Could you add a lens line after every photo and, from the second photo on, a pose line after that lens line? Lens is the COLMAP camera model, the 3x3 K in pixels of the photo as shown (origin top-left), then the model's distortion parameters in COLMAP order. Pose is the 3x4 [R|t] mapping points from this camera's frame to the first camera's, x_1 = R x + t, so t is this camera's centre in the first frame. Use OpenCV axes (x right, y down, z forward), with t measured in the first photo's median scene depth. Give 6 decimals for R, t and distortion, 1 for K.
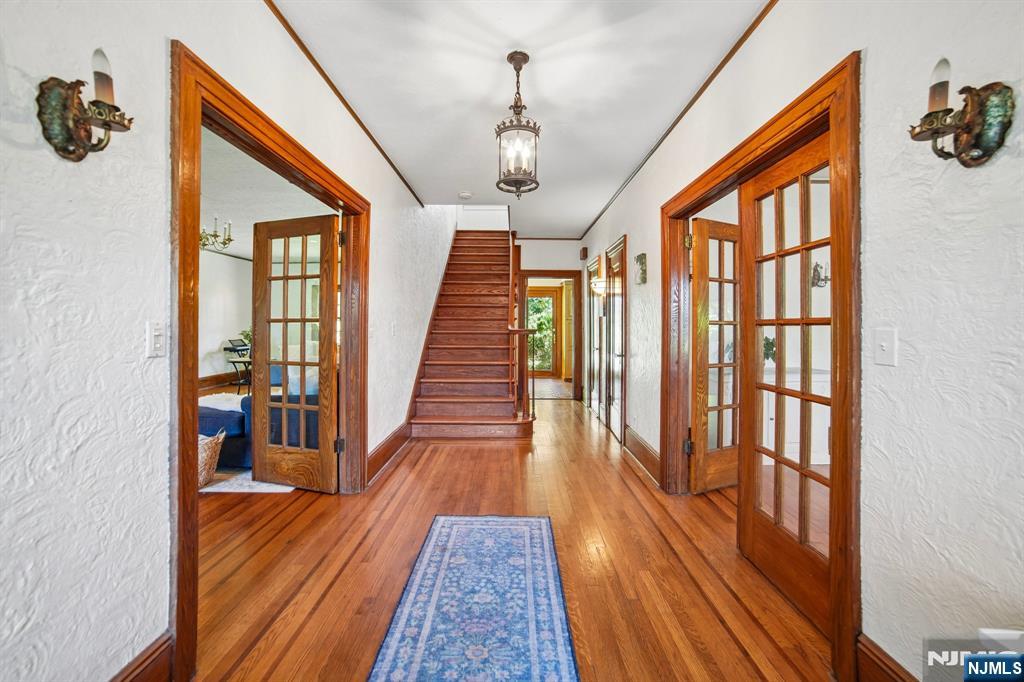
lens RADIAL K [[423.9, 0, 498.8], [0, 423.9, 320.5], [0, 0, 1]] dist [-0.001936, -0.000046]
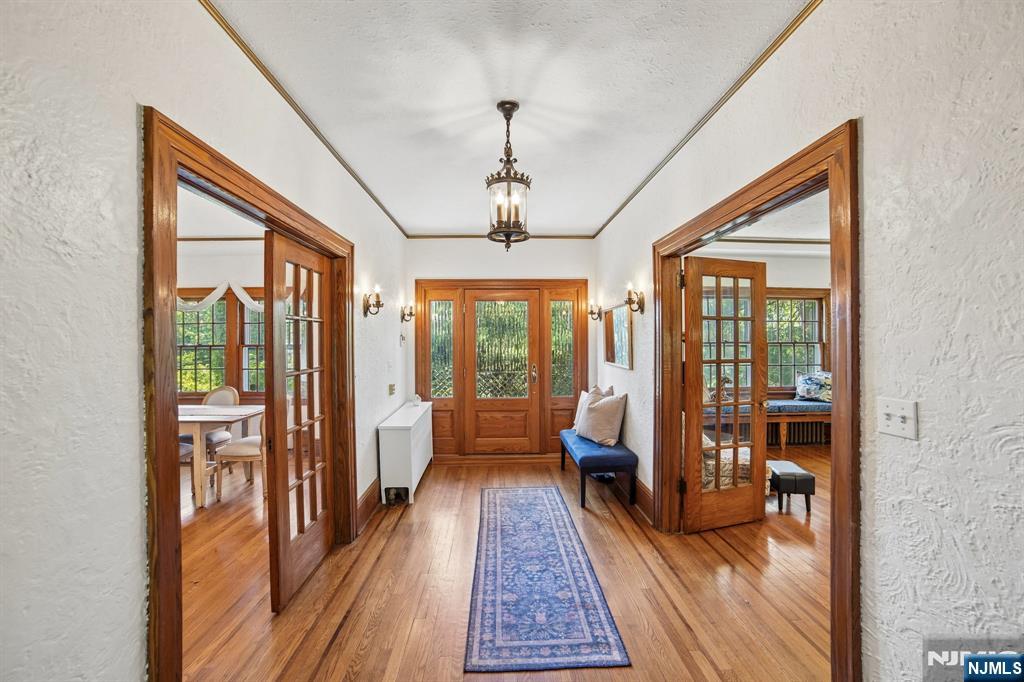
lens RADIAL K [[415.6, 0, 512.0], [0, 415.6, 341.0], [0, 0, 1]] dist [-0.076857, 0.028369]
pose [[-0.997714, 0.001033, -0.067575, 0.106365], [0.001898, 0.999917, -0.012731, -0.064635], [0.067556, -0.012830, -0.997633, 2.045230]]
